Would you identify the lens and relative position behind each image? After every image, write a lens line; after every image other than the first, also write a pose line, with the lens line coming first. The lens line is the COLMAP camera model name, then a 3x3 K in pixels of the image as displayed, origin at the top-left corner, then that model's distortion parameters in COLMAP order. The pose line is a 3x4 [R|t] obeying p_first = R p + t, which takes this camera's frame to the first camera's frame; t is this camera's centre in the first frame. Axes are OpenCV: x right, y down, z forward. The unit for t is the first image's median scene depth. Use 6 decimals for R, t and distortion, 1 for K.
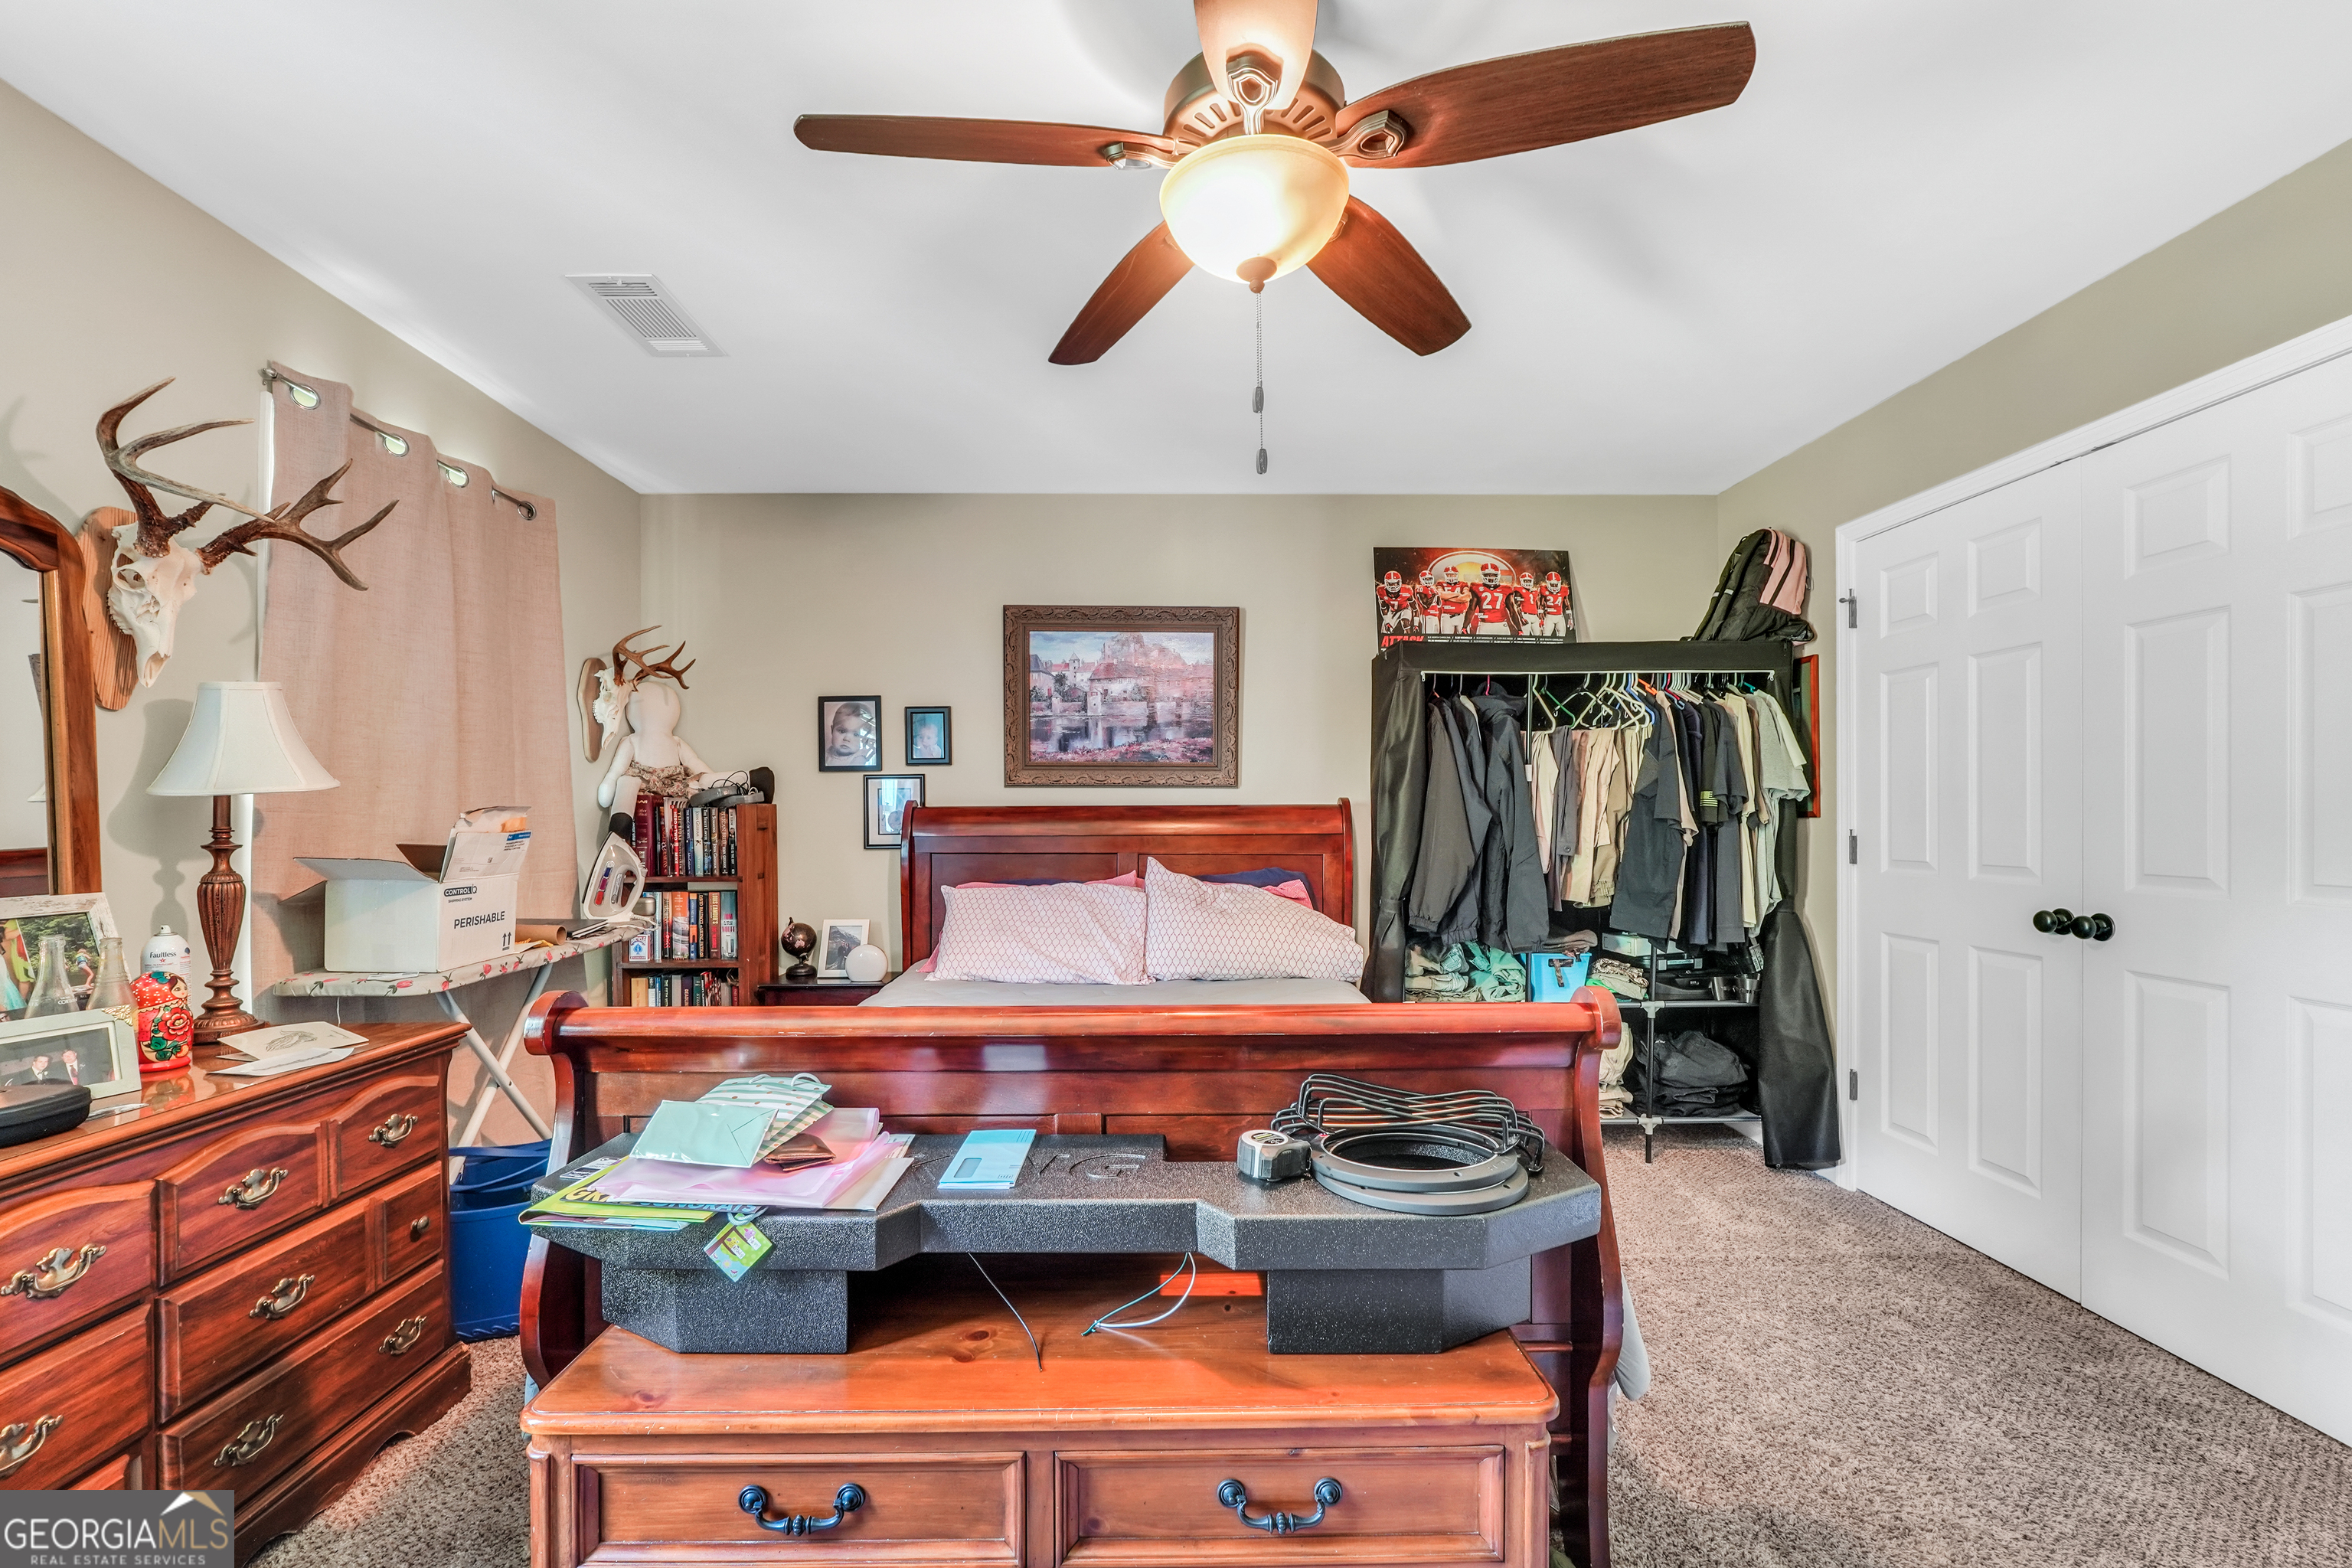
lens RADIAL K [[985.5, 0, 1173.4], [0, 985.5, 829.7], [0, 0, 1]] dist [-0.023418, 0.007990]
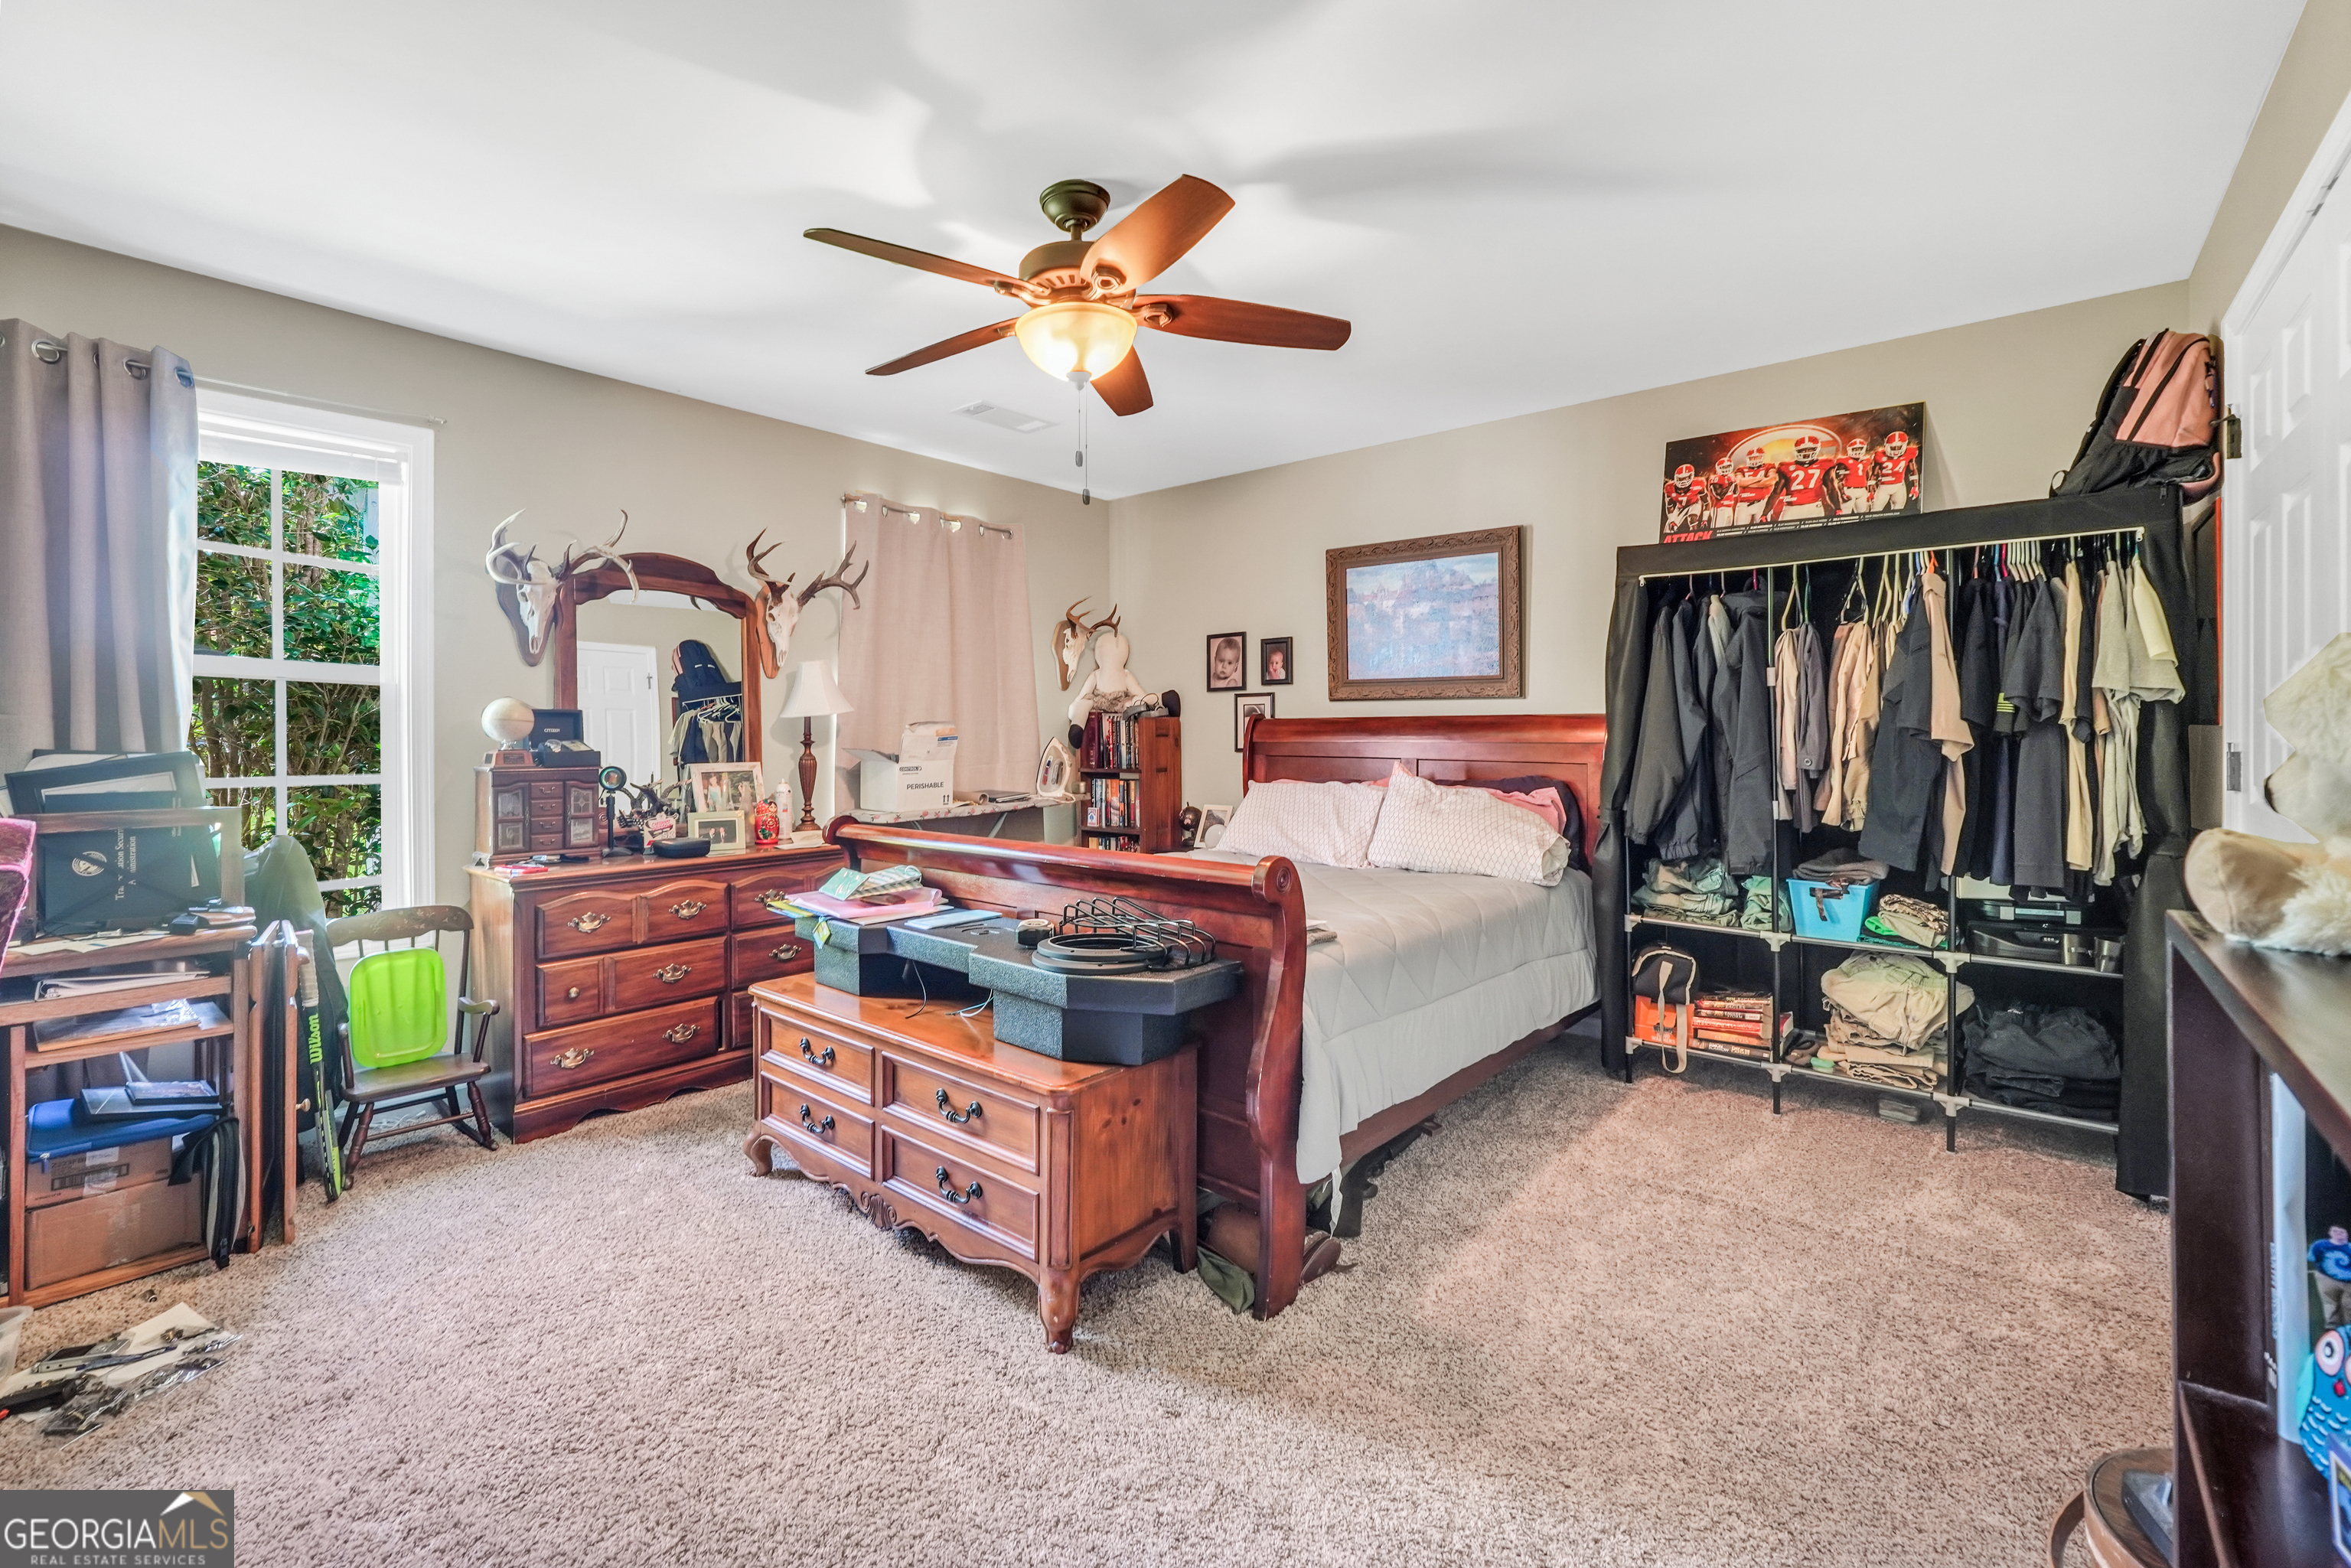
lens RADIAL K [[1006.9, 0, 1180.8], [0, 1006.9, 742.1], [0, 0, 1]] dist [-0.015247, 0.000296]
pose [[0.754533, 0.008766, -0.656204, 0.541094], [-0.006765, 0.999962, 0.005580, 0.000240], [0.656228, 0.000229, 0.754563, -0.043325]]
